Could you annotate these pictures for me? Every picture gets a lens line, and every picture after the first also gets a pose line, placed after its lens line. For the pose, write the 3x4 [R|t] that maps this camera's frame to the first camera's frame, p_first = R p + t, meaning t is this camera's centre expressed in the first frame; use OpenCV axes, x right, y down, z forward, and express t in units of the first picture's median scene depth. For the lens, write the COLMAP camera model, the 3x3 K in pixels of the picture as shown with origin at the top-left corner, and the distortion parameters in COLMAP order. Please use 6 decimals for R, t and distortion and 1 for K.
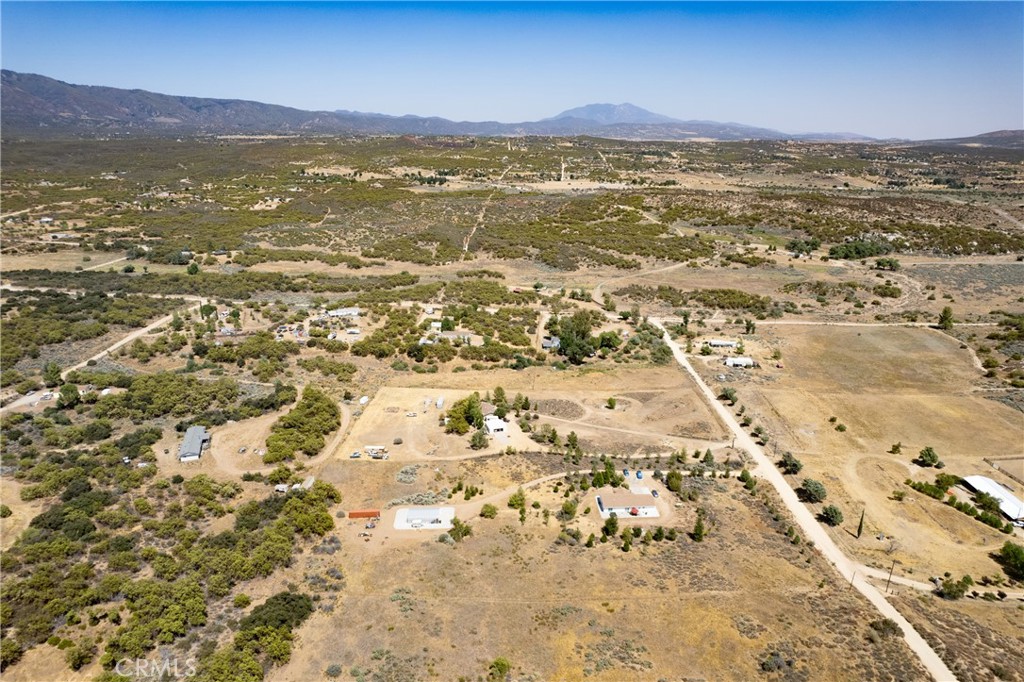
lens RADIAL K [[654.3, 0, 512.4], [0, 654.3, 342.5], [0, 0, 1]] dist [-0.072464, 0.066653]
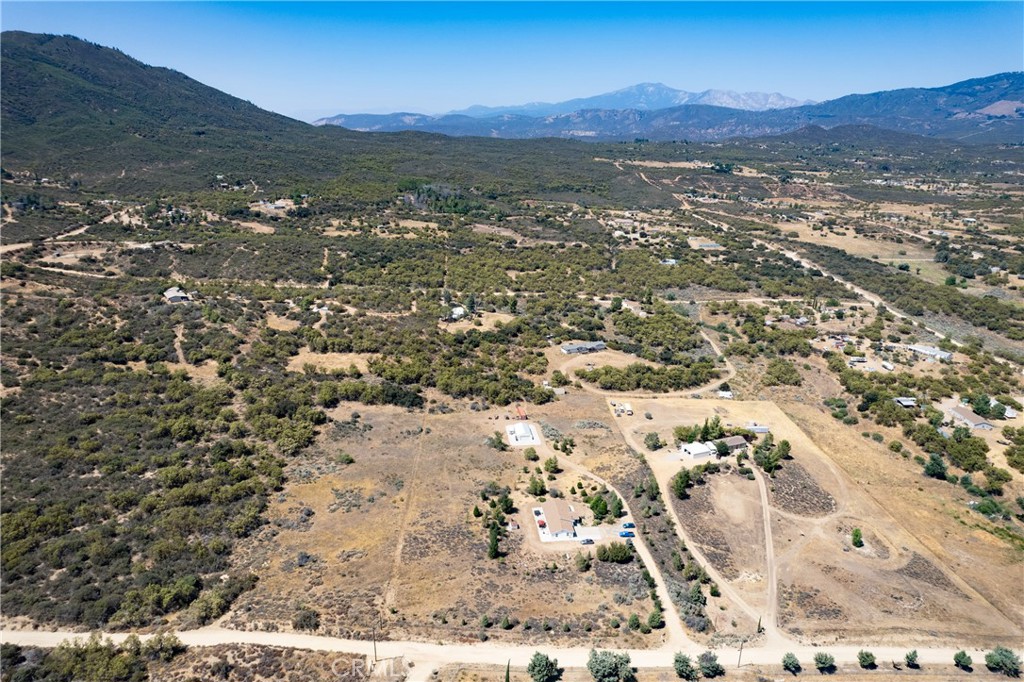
lens RADIAL K [[654.3, 0, 510.0], [0, 654.3, 348.1], [0, 0, 1]] dist [-0.072464, 0.066653]
pose [[0.080958, 0.321410, -0.943473, 0.879063], [-0.319298, 0.905058, 0.280924, -0.201180], [0.944190, 0.278506, 0.175897, 0.618728]]
